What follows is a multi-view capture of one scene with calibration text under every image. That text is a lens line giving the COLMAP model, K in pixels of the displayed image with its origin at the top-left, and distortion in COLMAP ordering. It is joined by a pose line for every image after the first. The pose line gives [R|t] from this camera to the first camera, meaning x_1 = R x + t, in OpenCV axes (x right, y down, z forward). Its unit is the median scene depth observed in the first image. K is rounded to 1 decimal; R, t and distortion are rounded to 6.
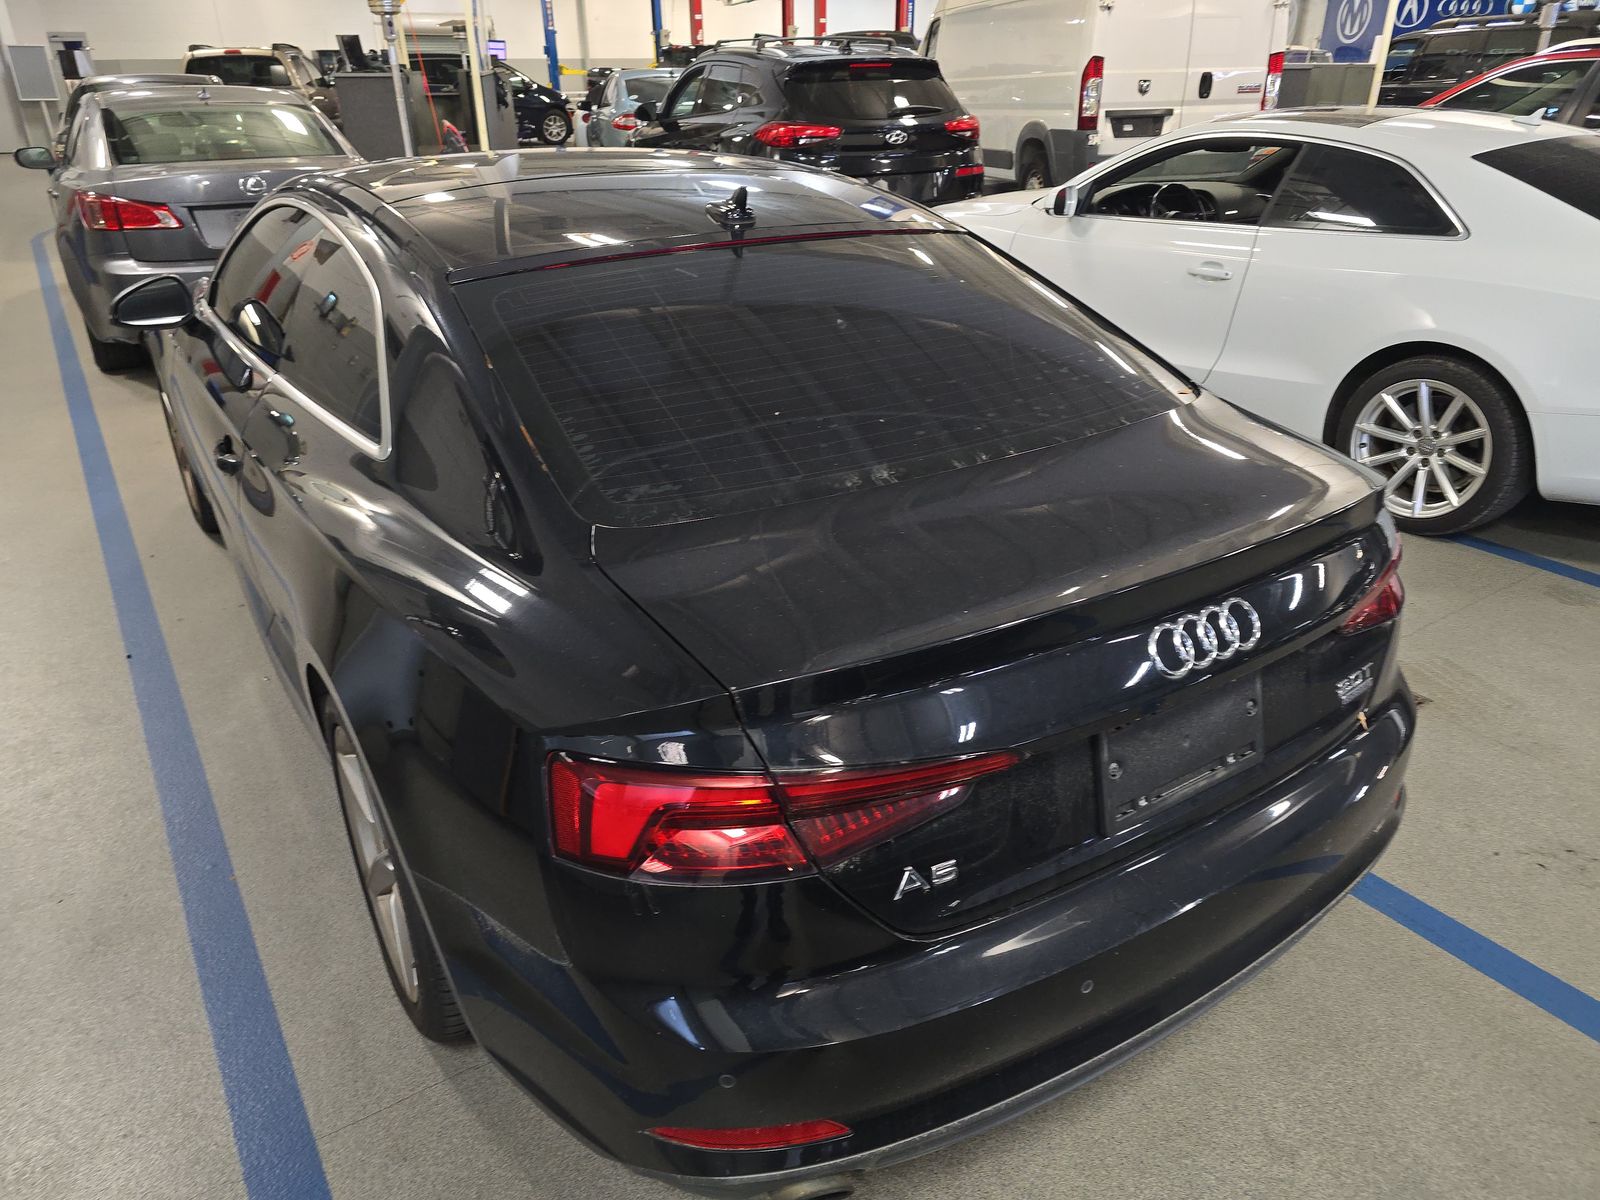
lens RADIAL K [[1069.1, 0, 800.0], [0, 1069.1, 600.0], [0, 0, 1]] dist [0.045854, -0.041696]
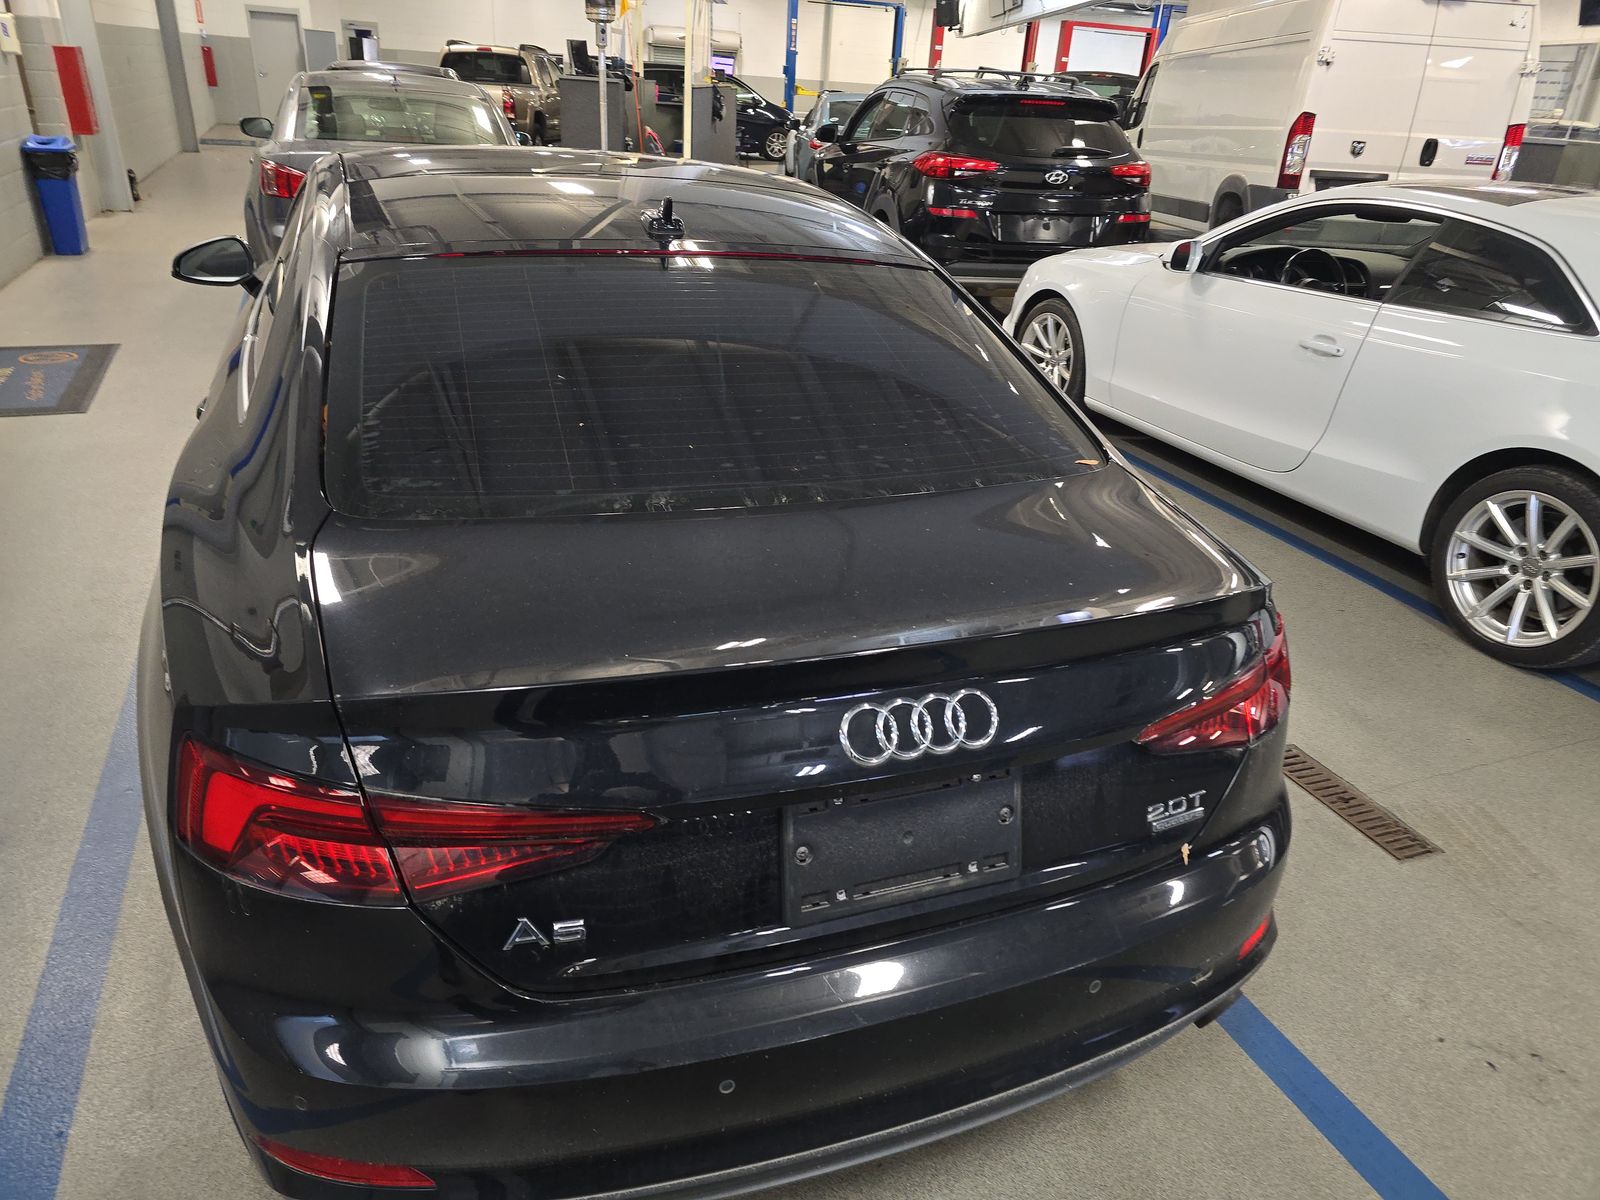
lens RADIAL K [[1069.1, 0, 800.0], [0, 1069.1, 600.0], [0, 0, 1]] dist [0.045854, -0.041696]
pose [[0.975999, 0.148911, -0.158906, 0.133812], [-0.152352, 0.988279, -0.009625, -0.015034], [0.155610, 0.033604, 0.987247, 0.033137]]
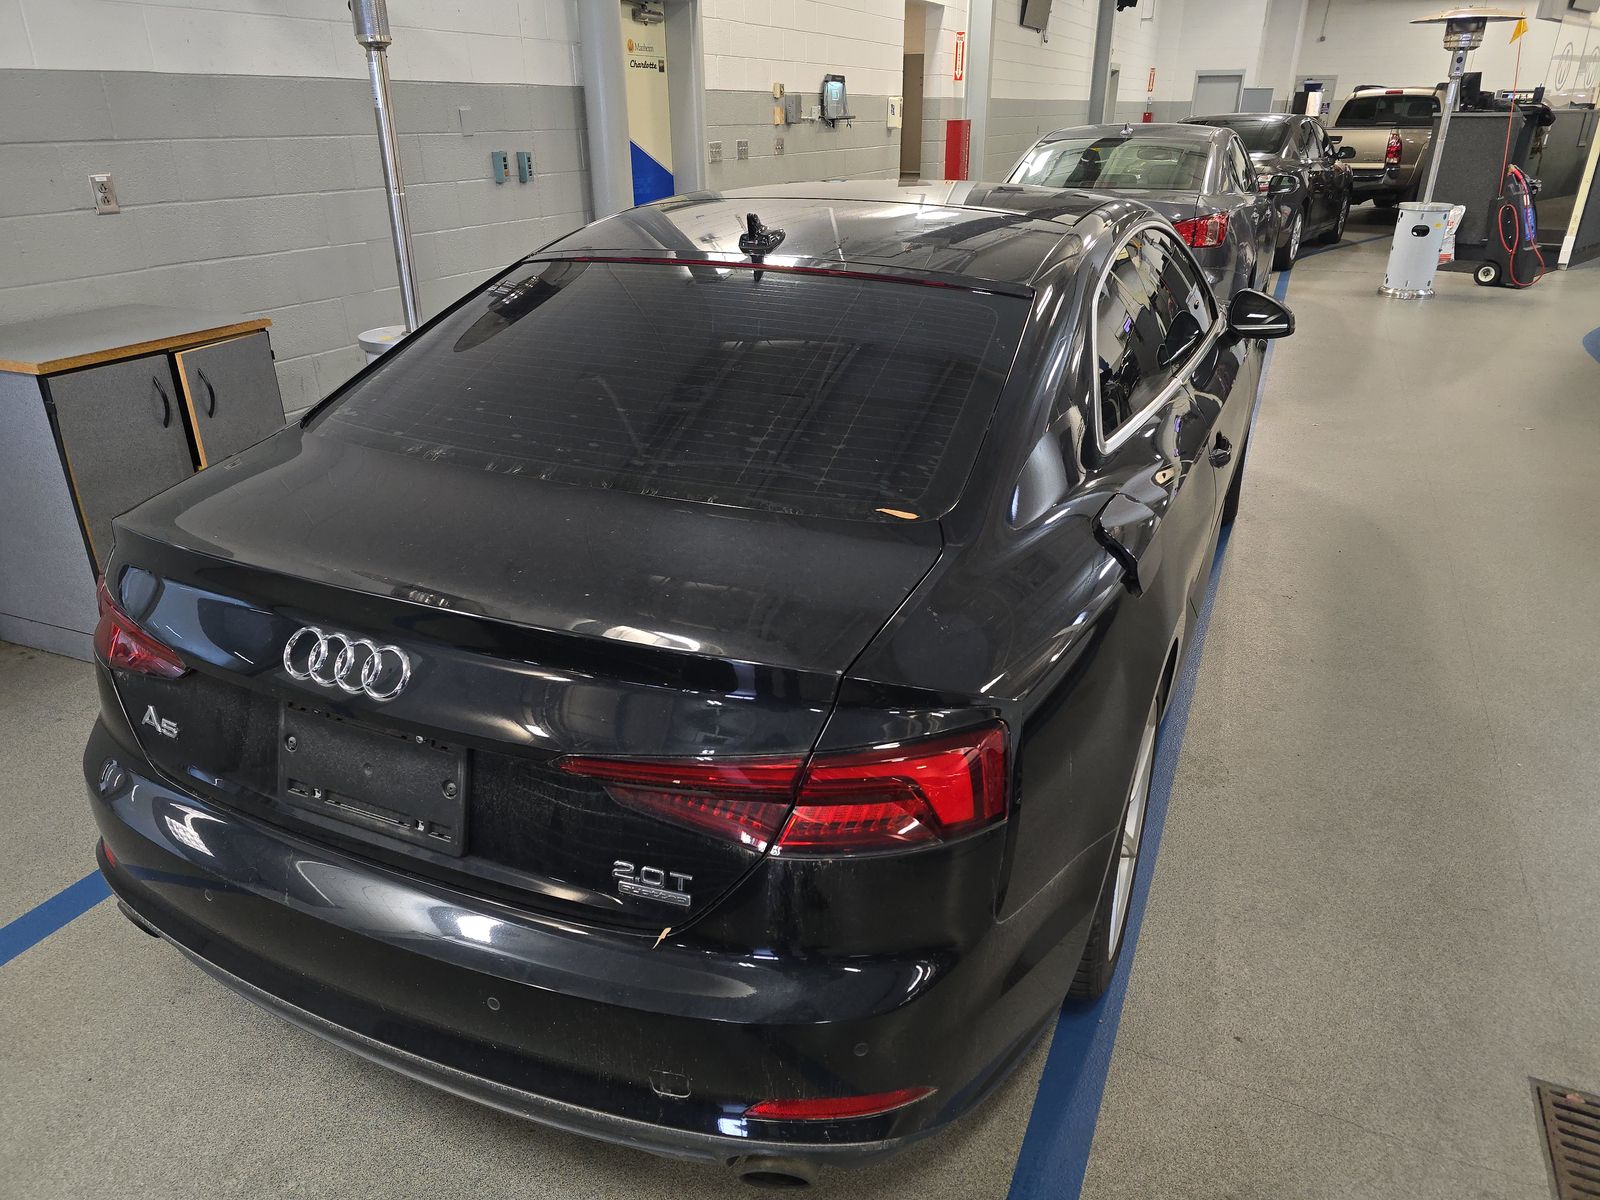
lens RADIAL K [[1069.1, 0, 800.0], [0, 1069.1, 600.0], [0, 0, 1]] dist [0.045854, -0.041696]
pose [[0.538617, 0.349702, -0.766551, 0.445442], [-0.373051, 0.914741, 0.155183, -0.109245], [0.755463, 0.202378, 0.623152, 0.227282]]
